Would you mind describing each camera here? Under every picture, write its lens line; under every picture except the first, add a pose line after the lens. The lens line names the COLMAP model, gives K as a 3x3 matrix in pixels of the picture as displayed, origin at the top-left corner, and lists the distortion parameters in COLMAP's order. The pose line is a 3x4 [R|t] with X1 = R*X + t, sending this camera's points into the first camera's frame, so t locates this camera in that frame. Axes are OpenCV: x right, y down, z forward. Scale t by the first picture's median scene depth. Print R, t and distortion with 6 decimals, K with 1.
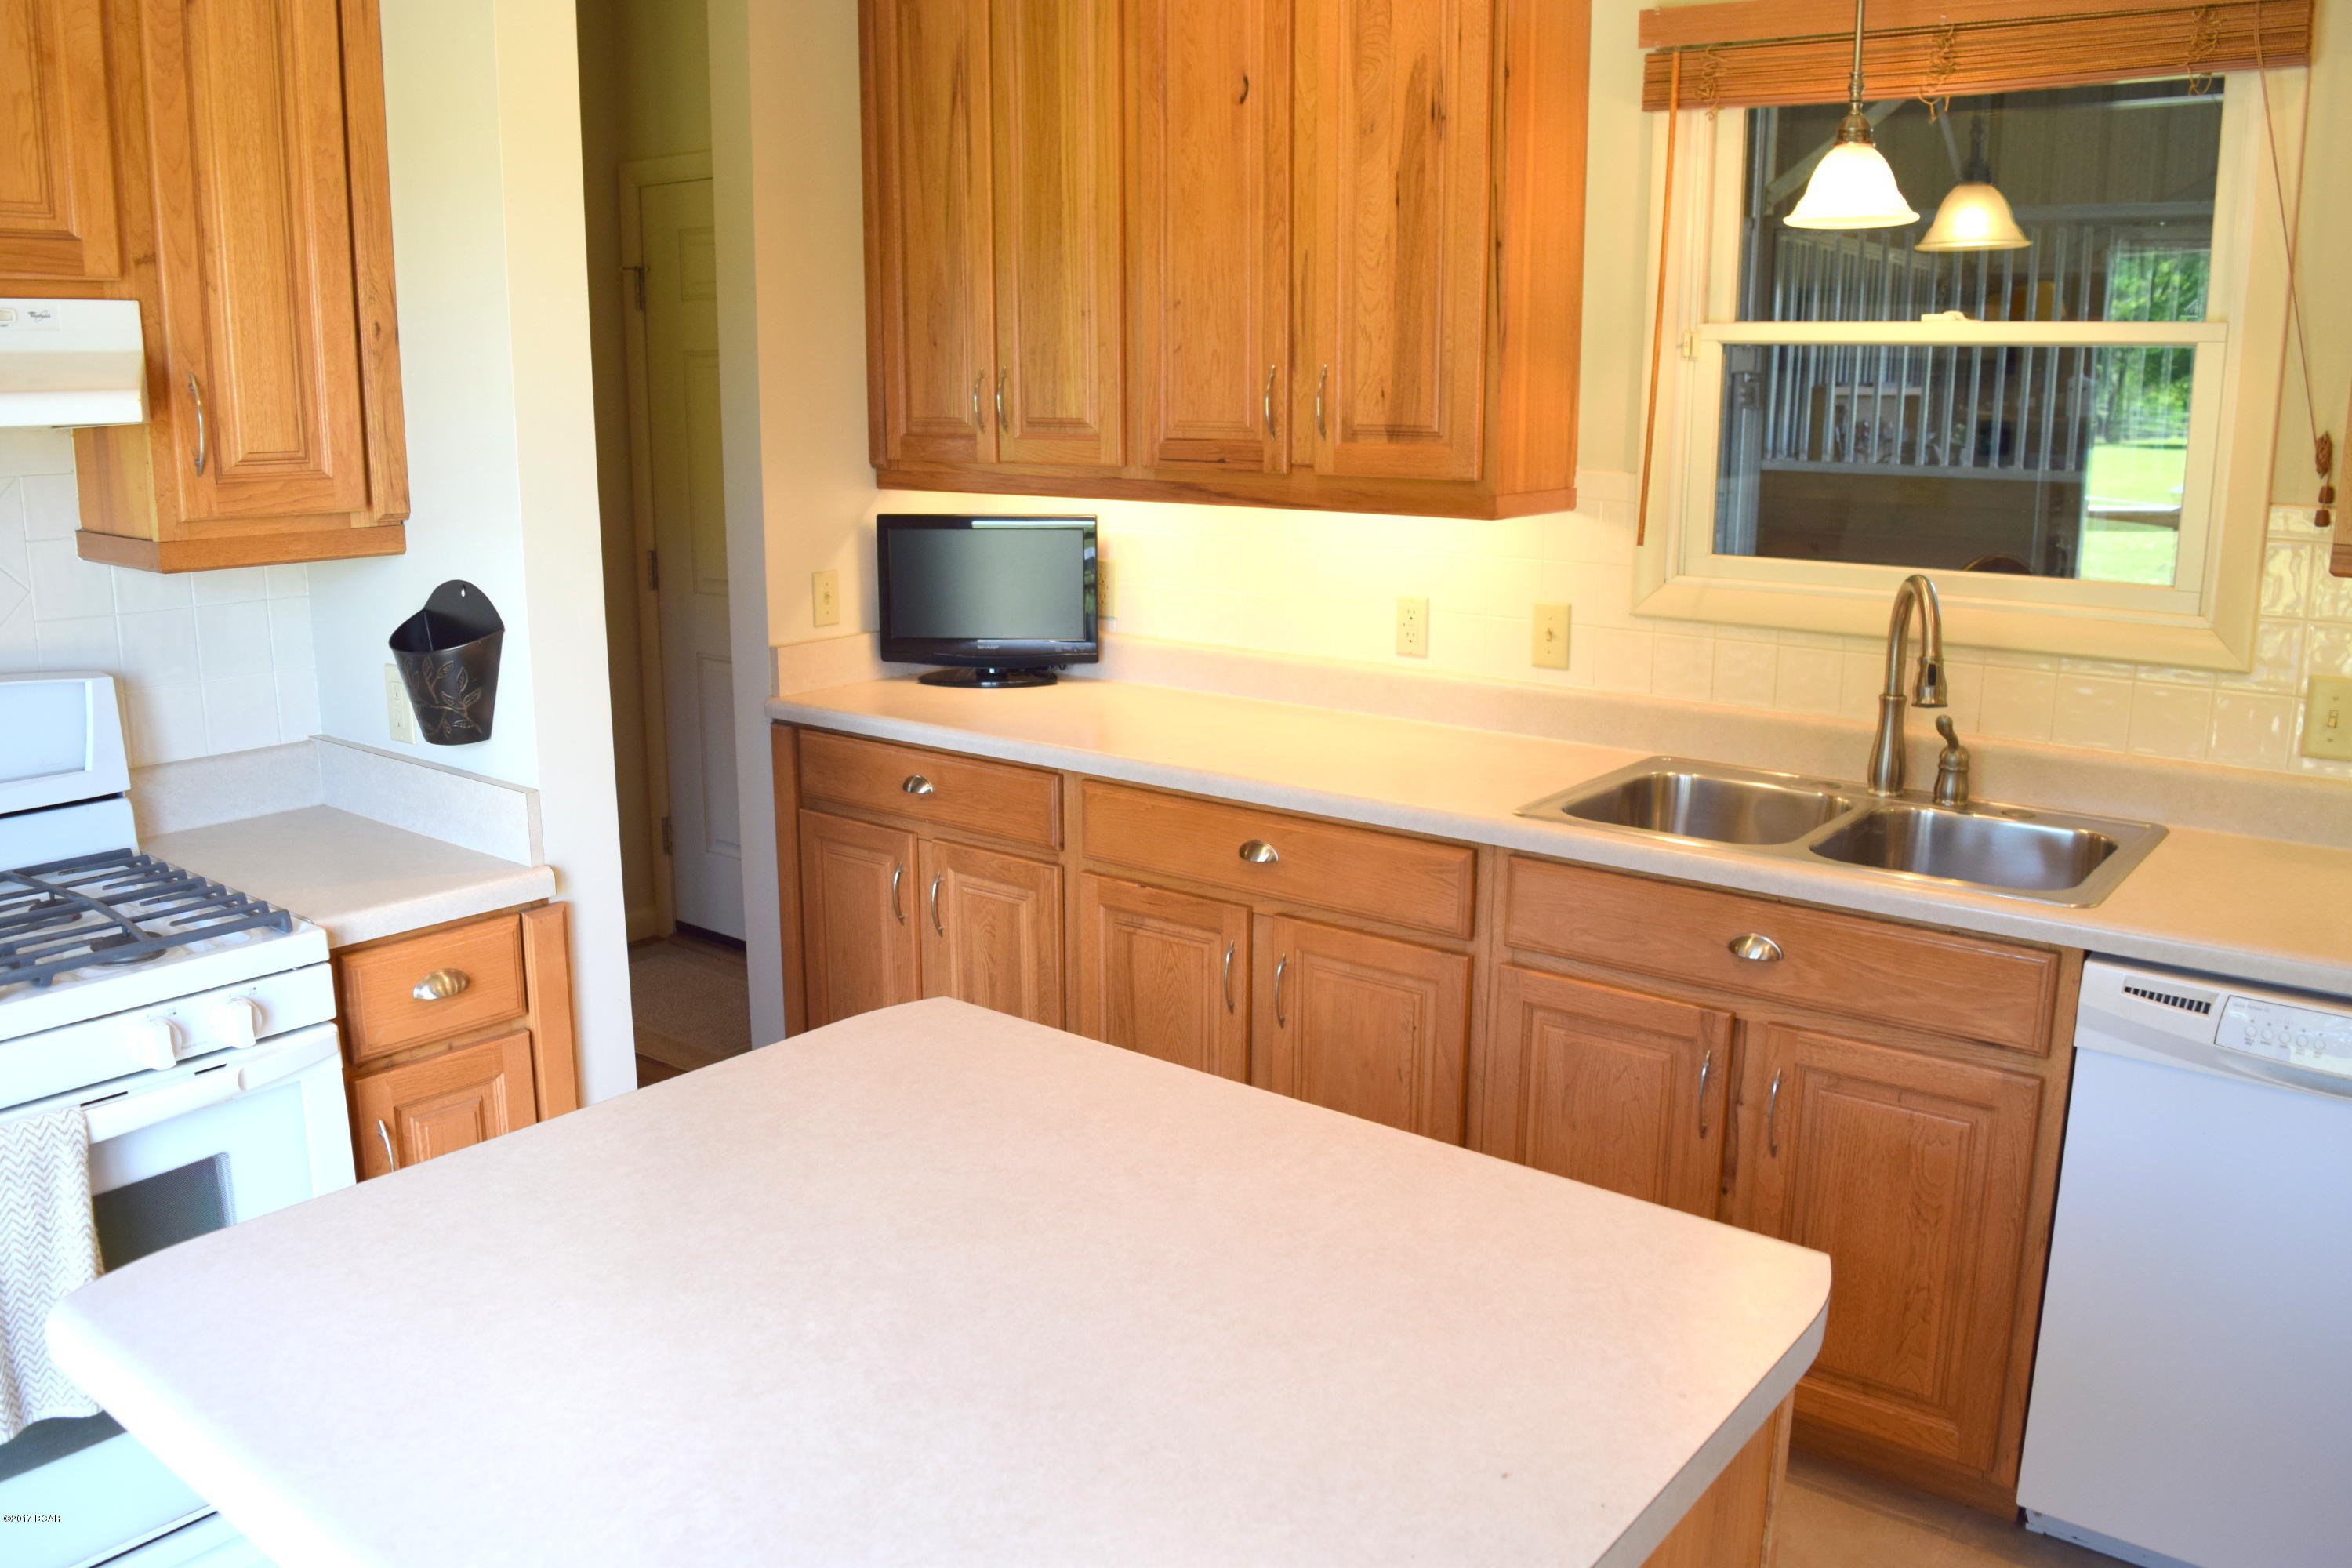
lens RADIAL K [[1862.8, 0, 1176.0], [0, 1862.8, 784.0], [0, 0, 1]] dist [-0.082346, 0.036554]
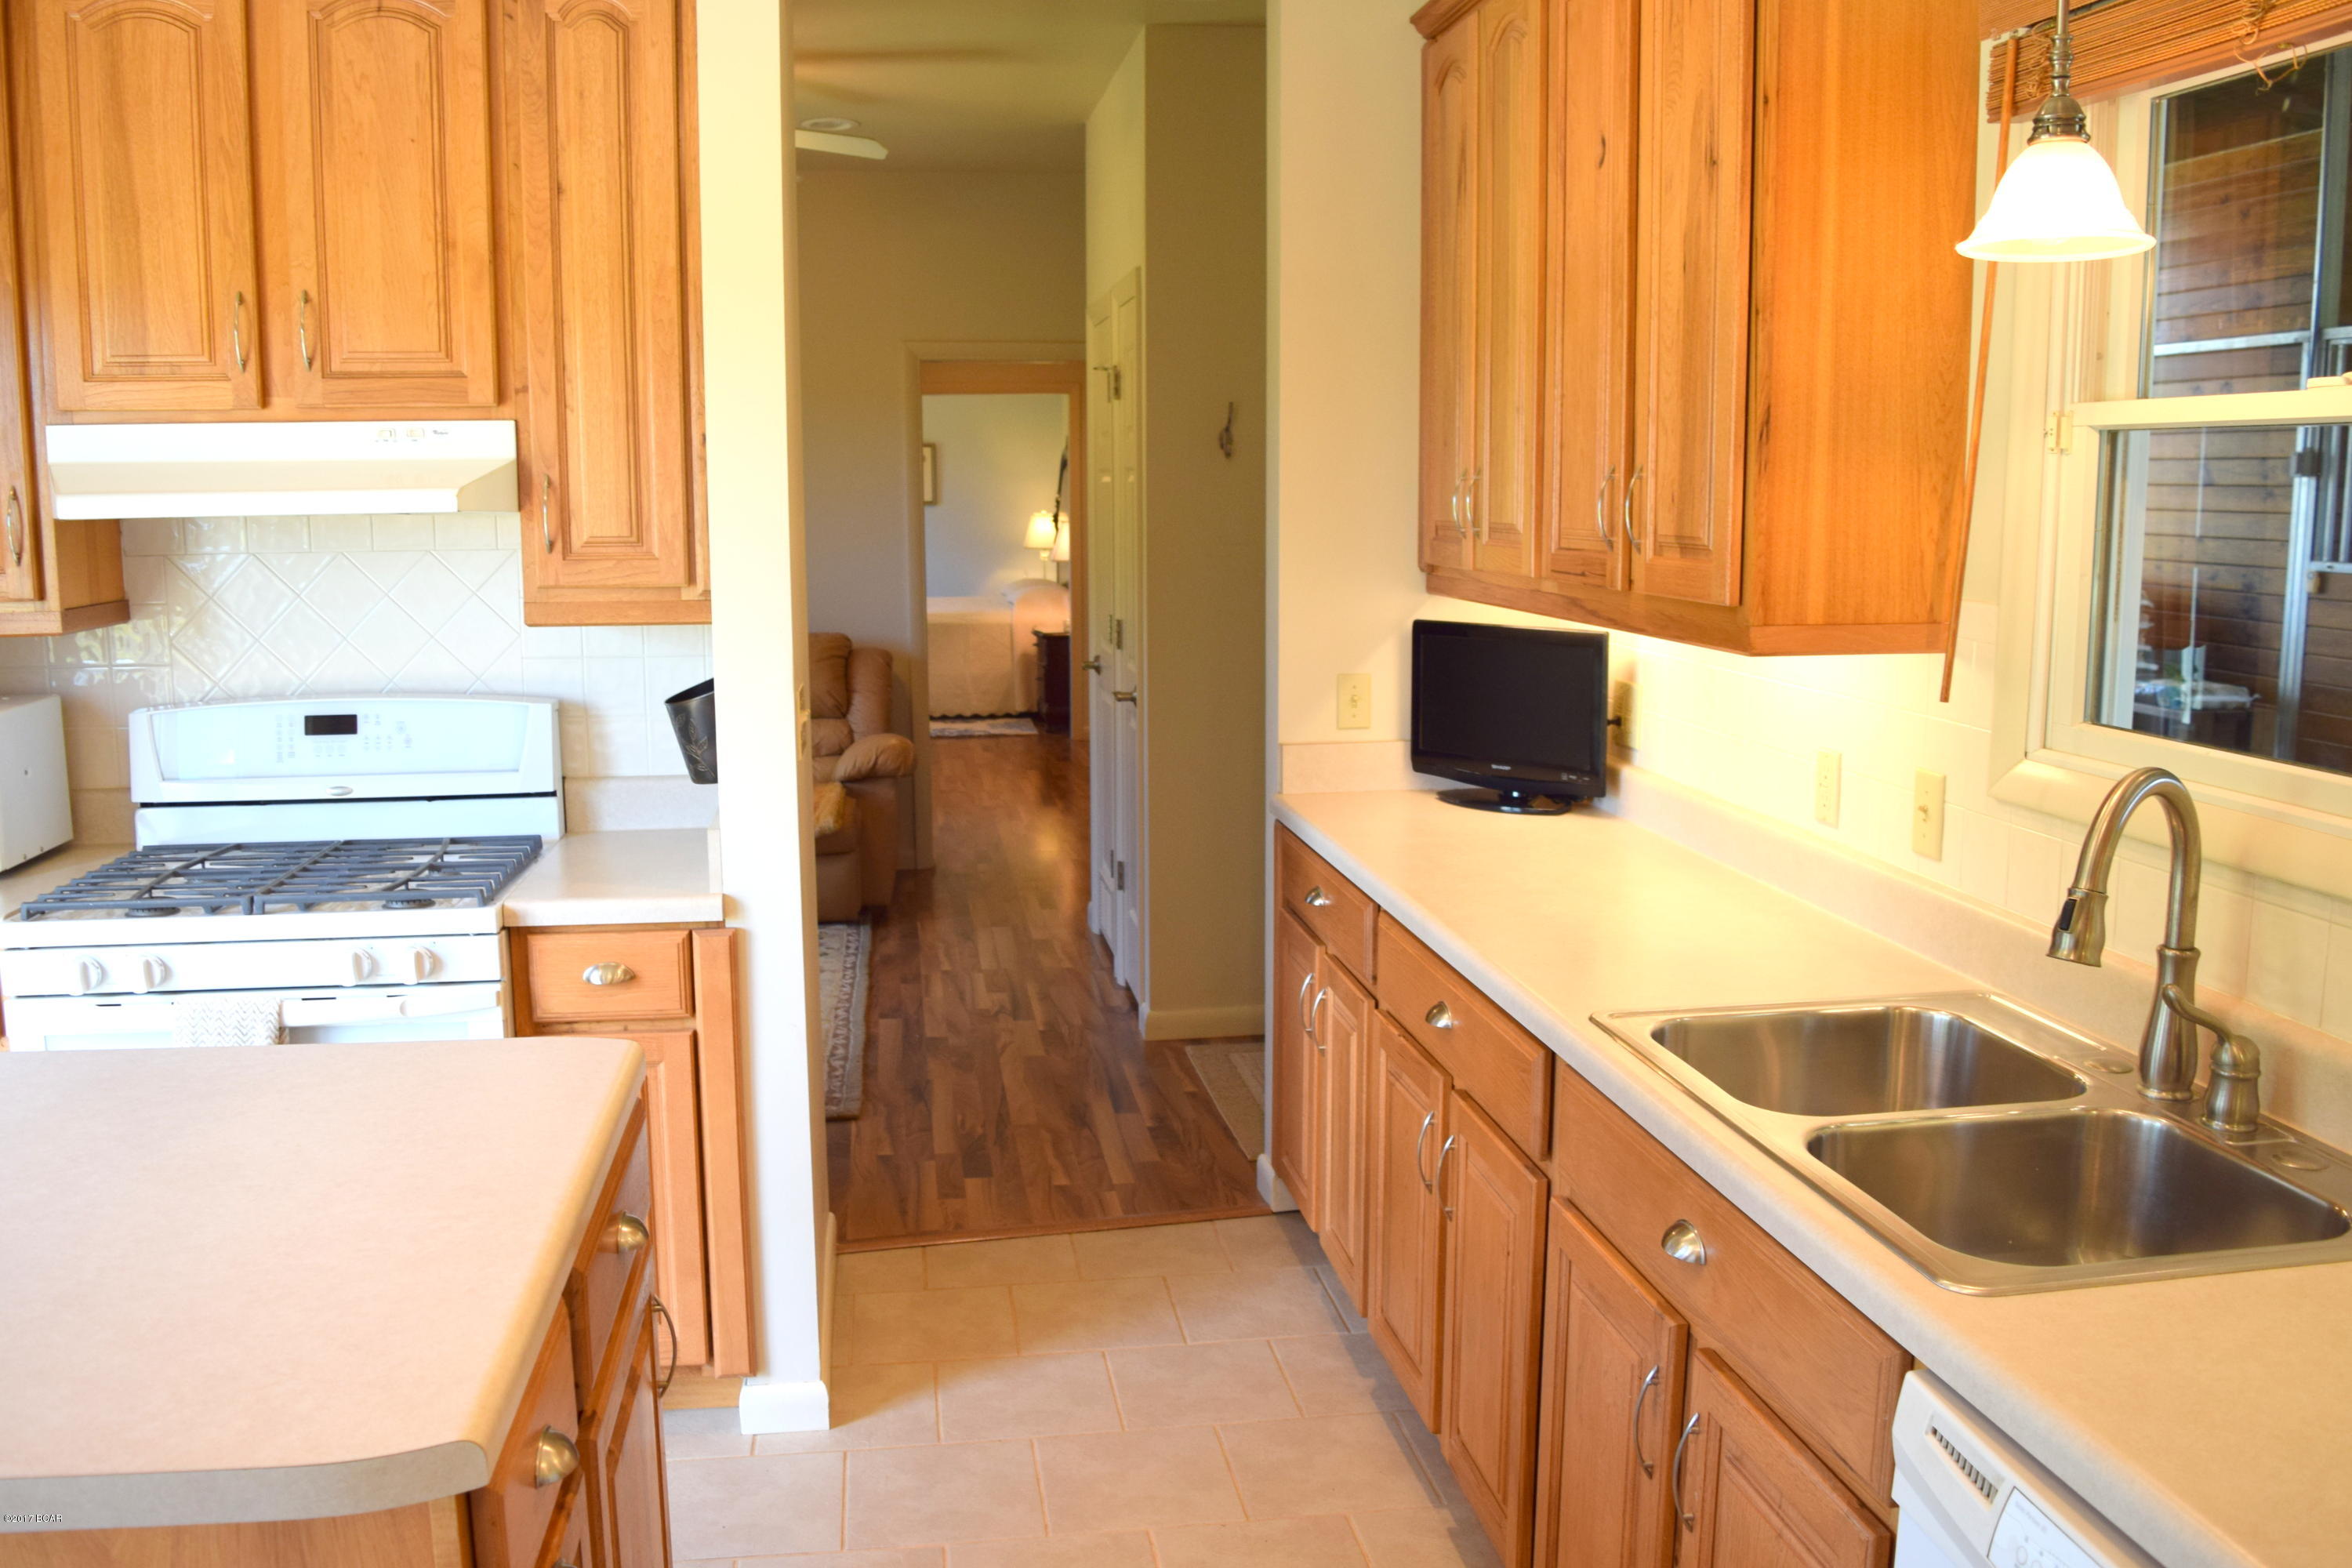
lens RADIAL K [[1924.3, 0, 1176.0], [0, 1924.3, 784.0], [0, 0, 1]] dist [-0.056889, -0.003142]
pose [[0.729419, 0.103223, -0.676234, 0.688414], [-0.143824, 0.989595, -0.004079, -0.061612], [0.668777, 0.100234, 0.736676, 0.295685]]
